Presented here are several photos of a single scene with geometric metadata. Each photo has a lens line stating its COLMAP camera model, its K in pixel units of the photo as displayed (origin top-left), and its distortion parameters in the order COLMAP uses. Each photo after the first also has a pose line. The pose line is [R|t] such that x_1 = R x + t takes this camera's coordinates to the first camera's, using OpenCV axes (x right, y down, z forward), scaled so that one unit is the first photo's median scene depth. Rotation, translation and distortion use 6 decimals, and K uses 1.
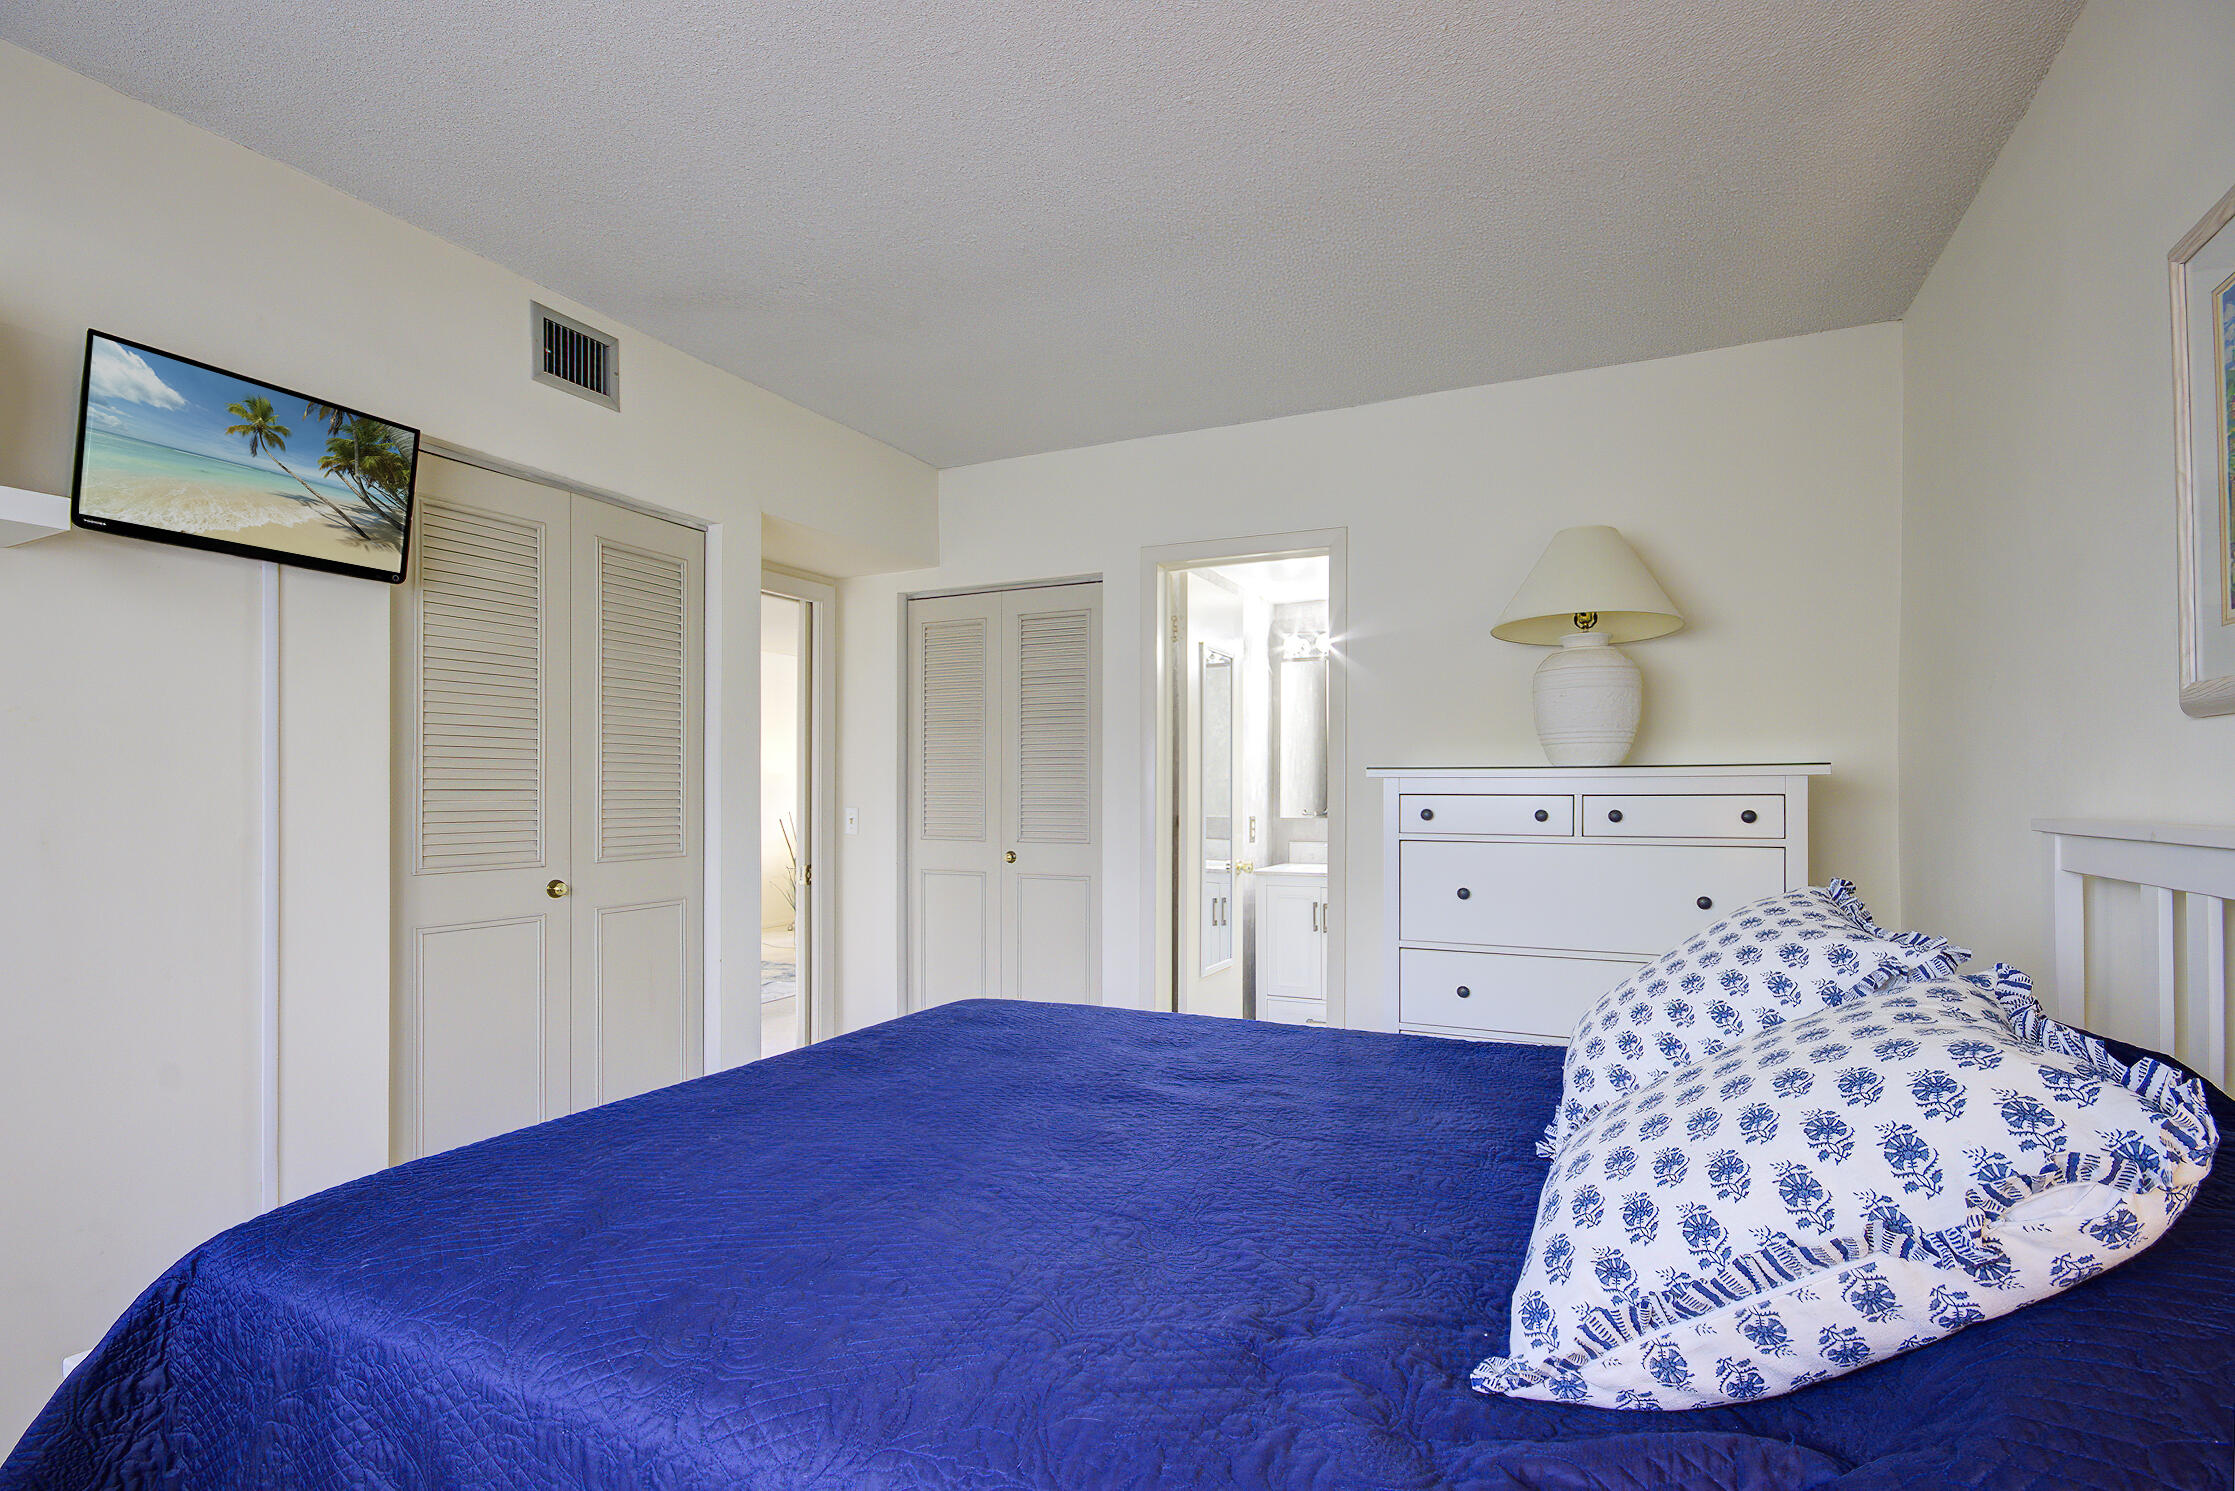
lens RADIAL K [[1057.7, 0, 1127.1], [0, 1057.7, 761.9], [0, 0, 1]] dist [0.003356, 0.000685]
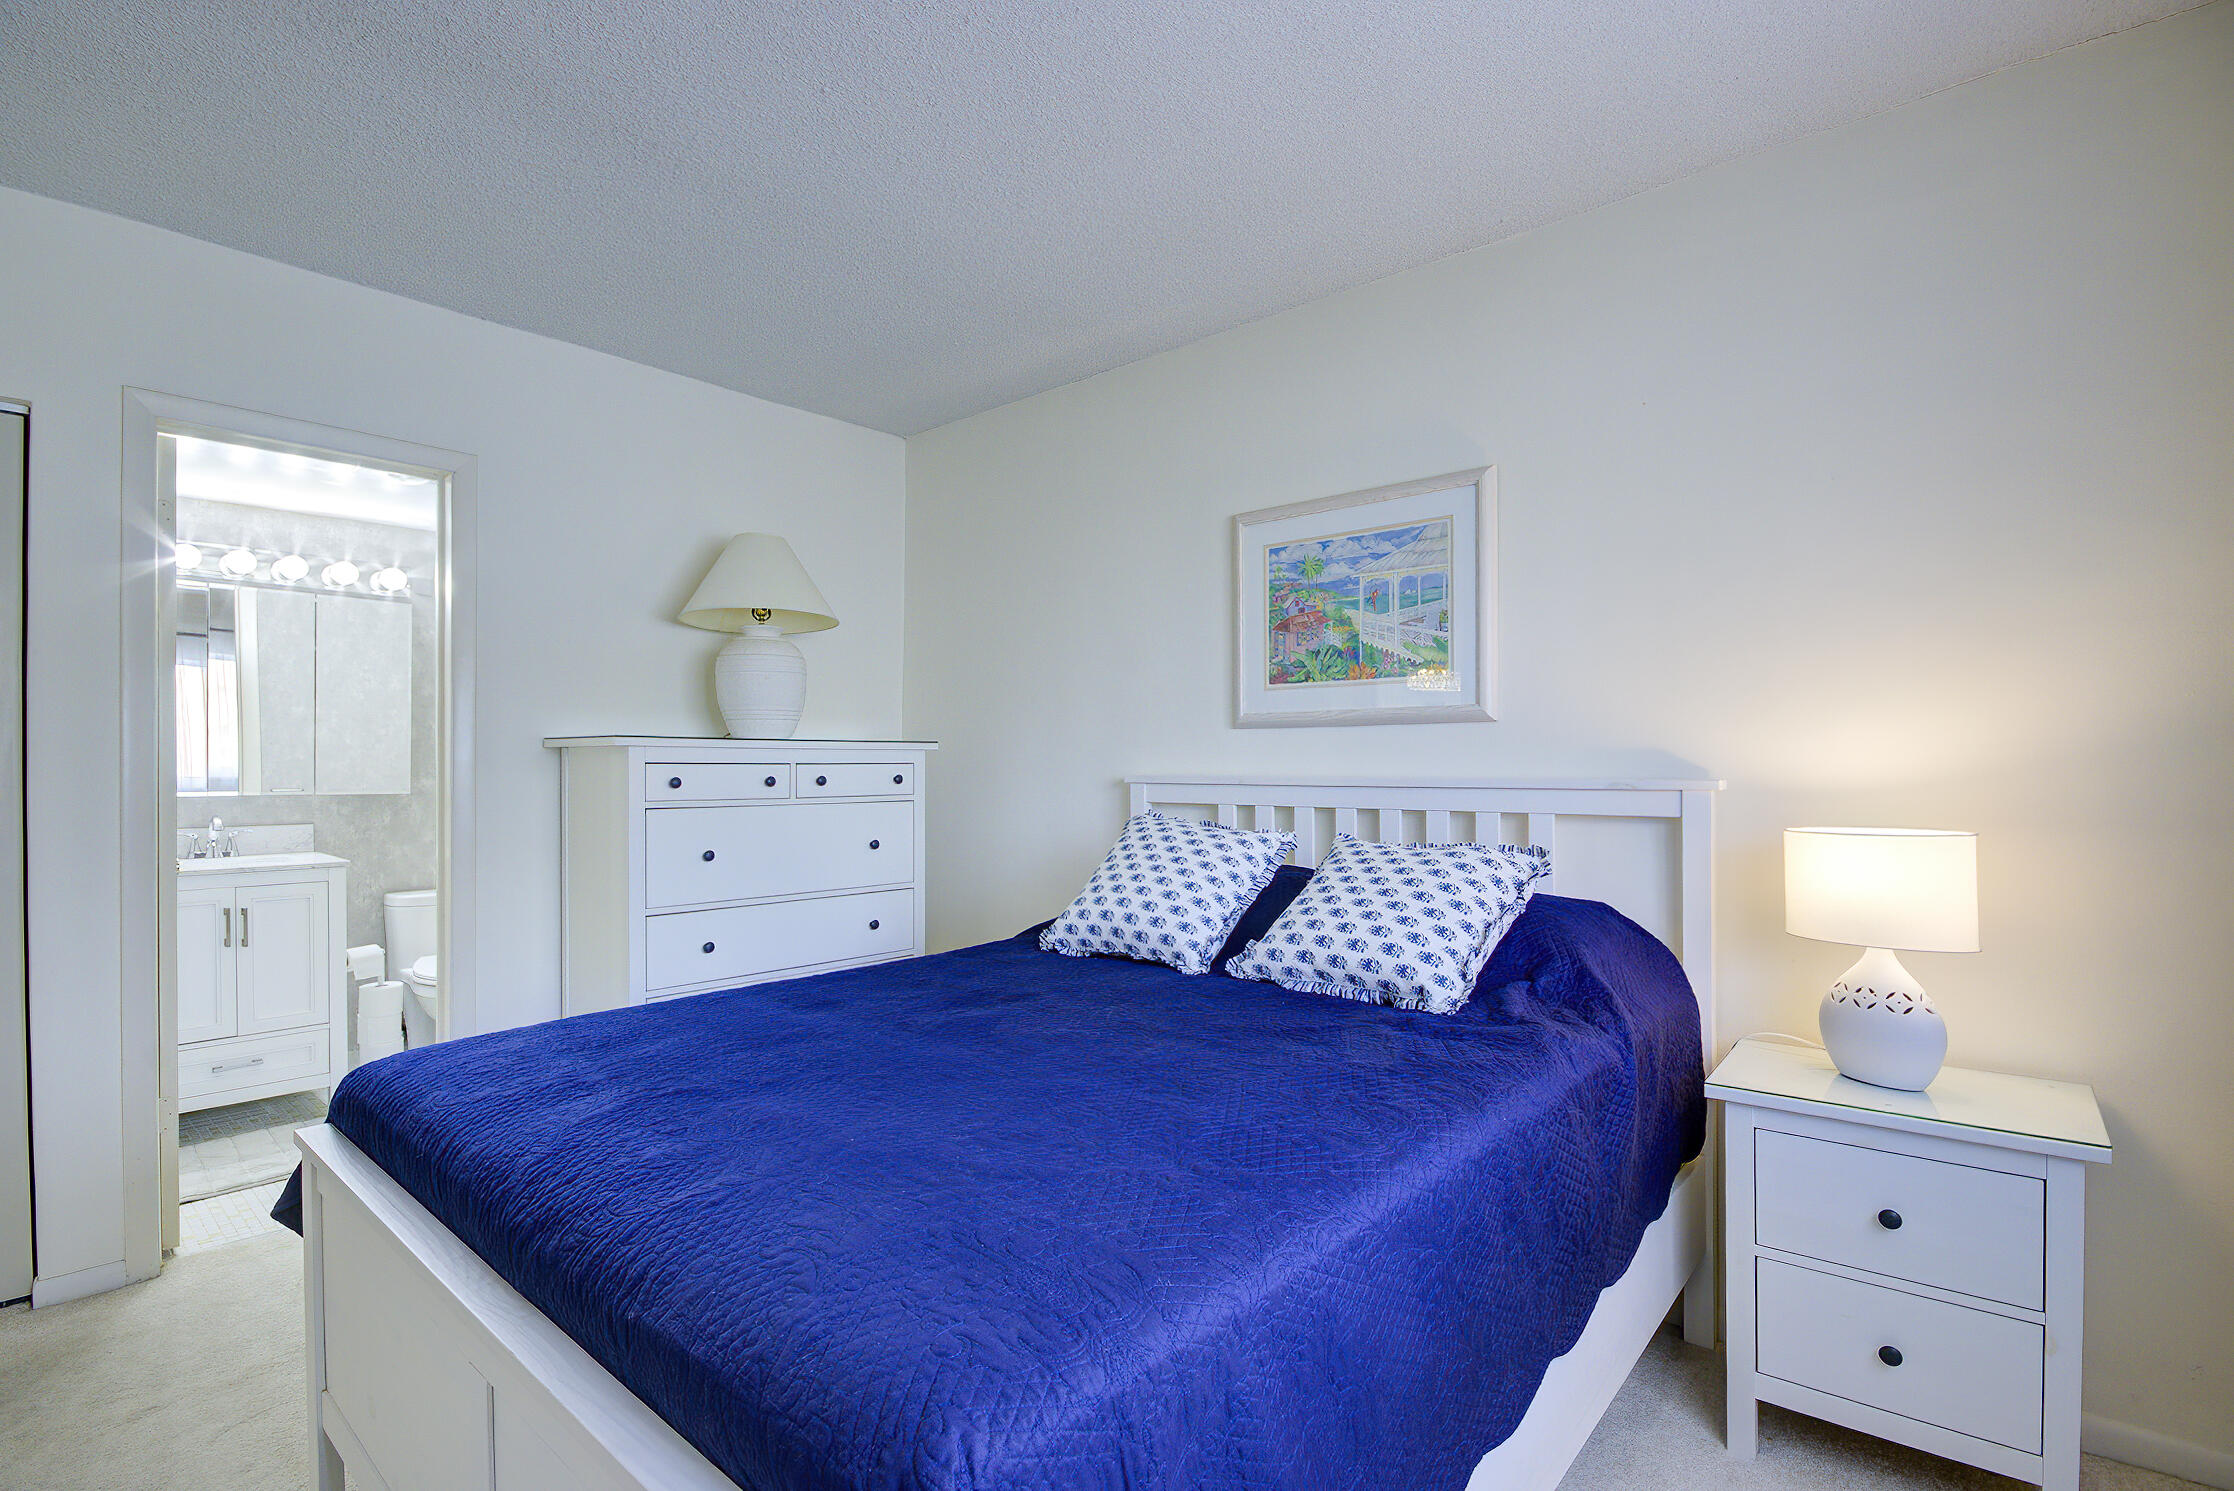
lens RADIAL K [[1057.2, 0, 1126.6], [0, 1057.2, 761.9], [0, 0, 1]] dist [0.003356, 0.000685]
pose [[0.257563, 0.001302, 0.966261, -0.593729], [-0.028095, 0.999586, 0.006141, 0.010588], [-0.965853, -0.028729, 0.257493, 0.311971]]
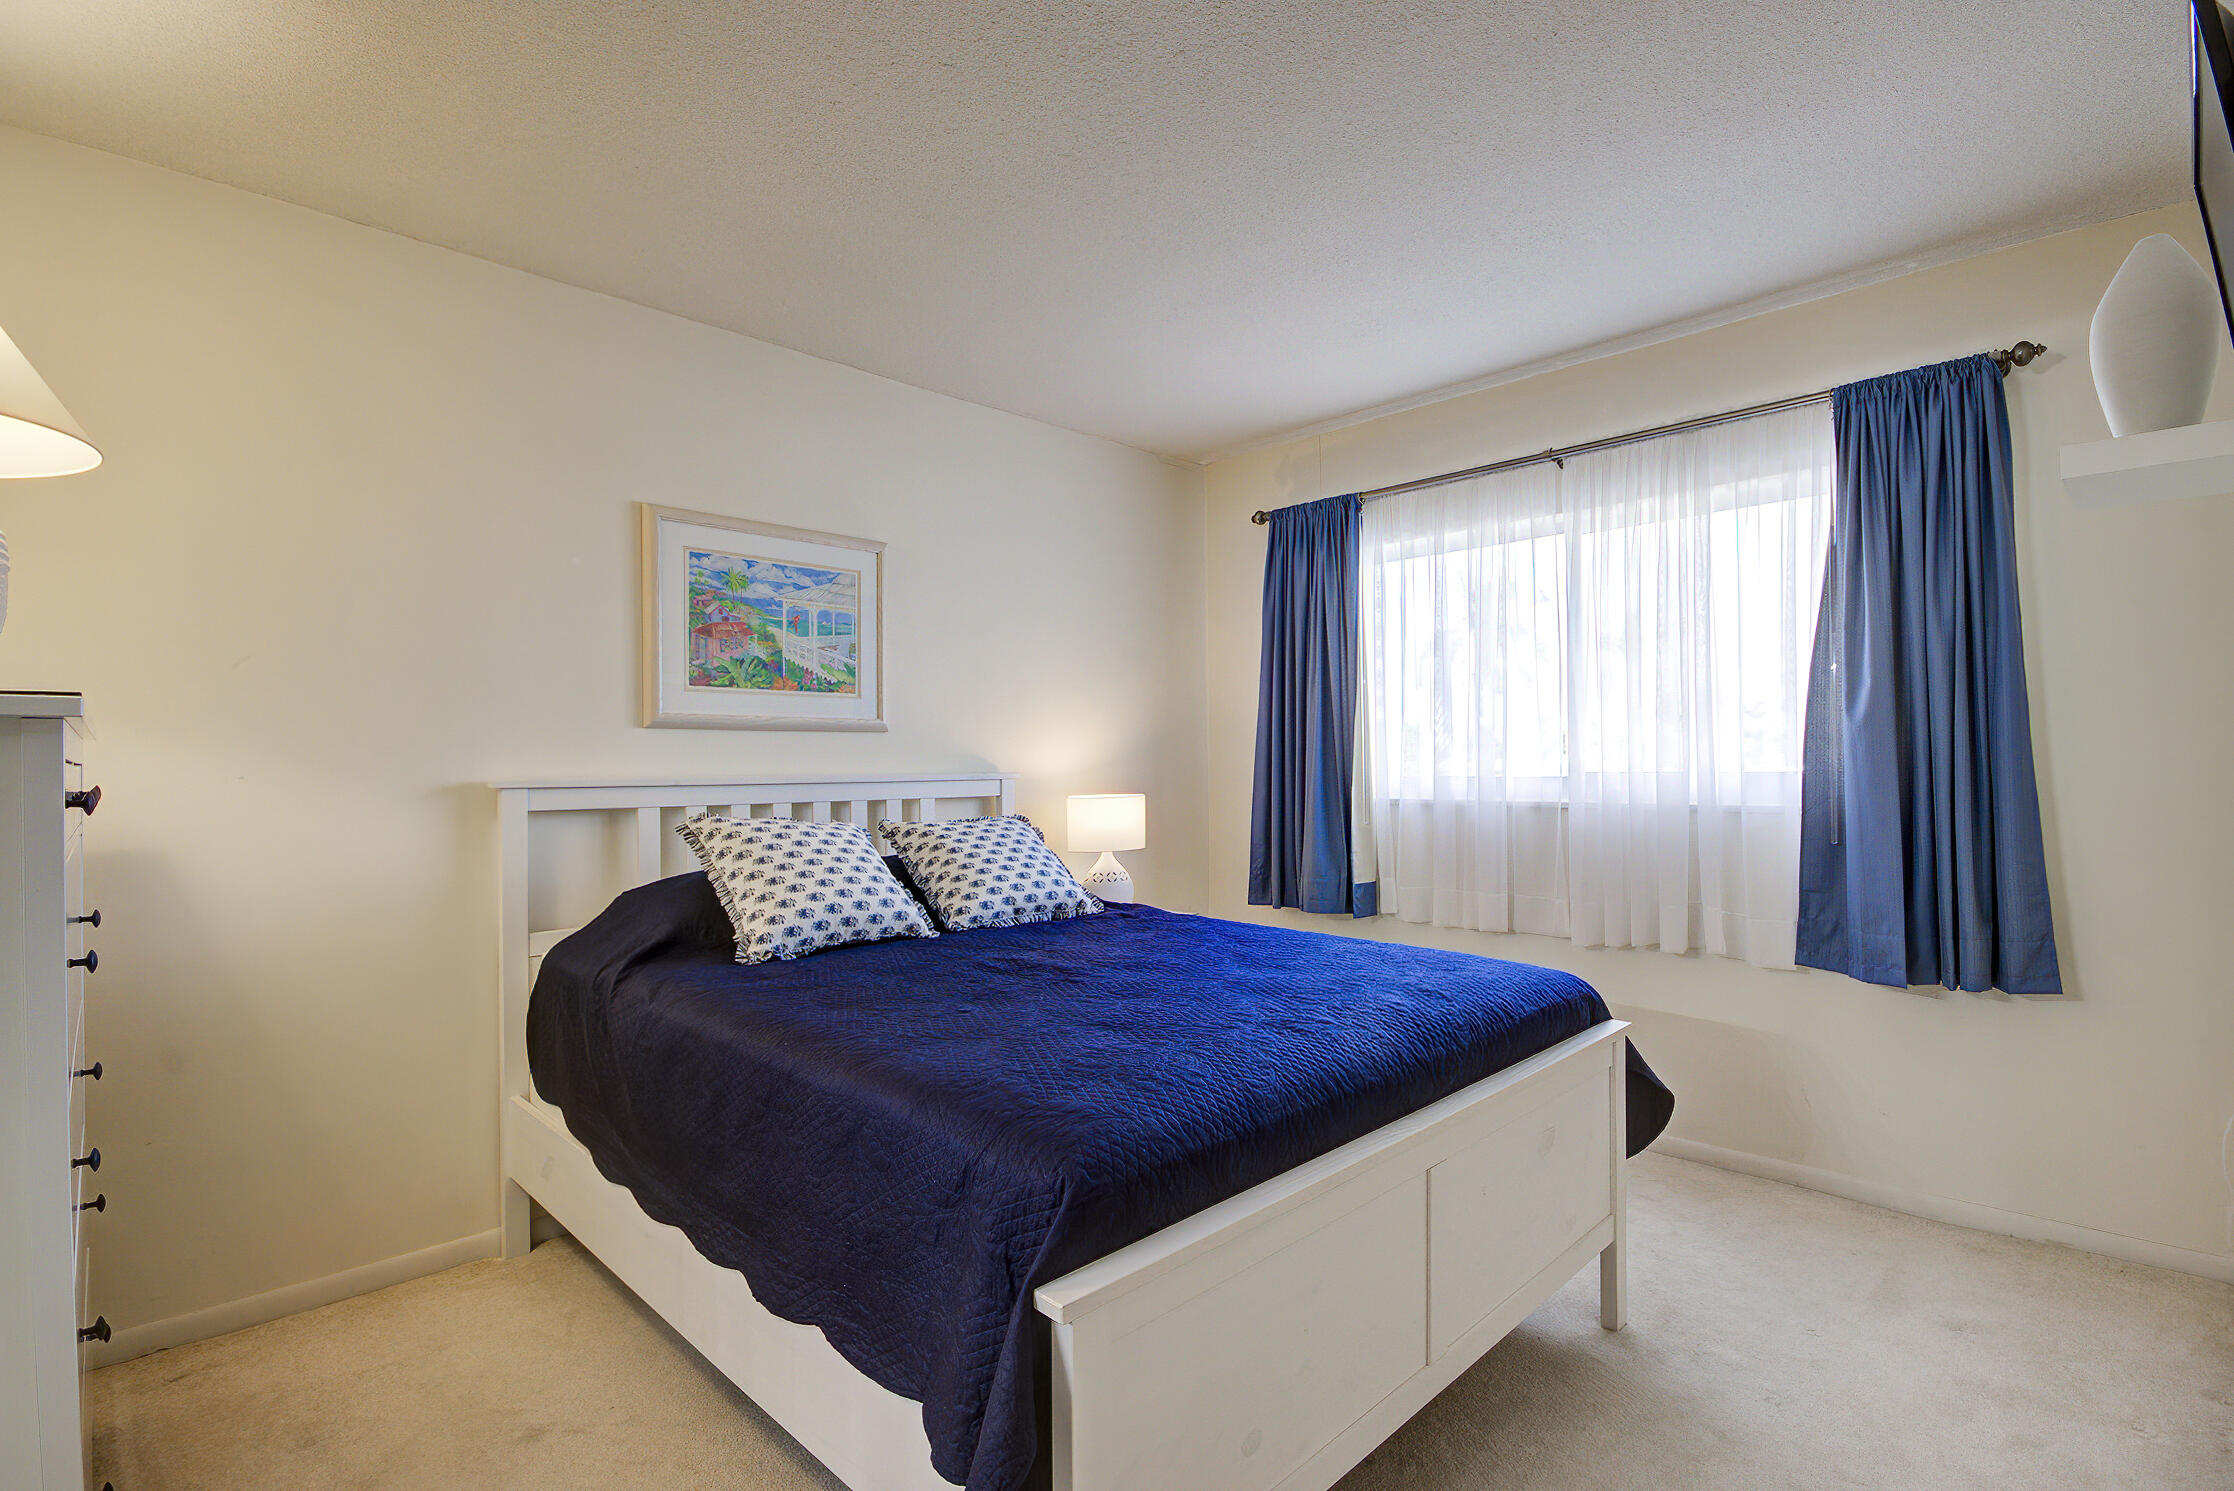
lens RADIAL K [[1057.2, 0, 1126.6], [0, 1057.2, 761.9], [0, 0, 1]] dist [0.003356, 0.000685]
pose [[-0.944048, 0.003021, 0.329794, -0.301592], [-0.006806, 0.999567, -0.028639, 0.040134], [-0.329737, -0.029281, -0.943618, 1.309002]]
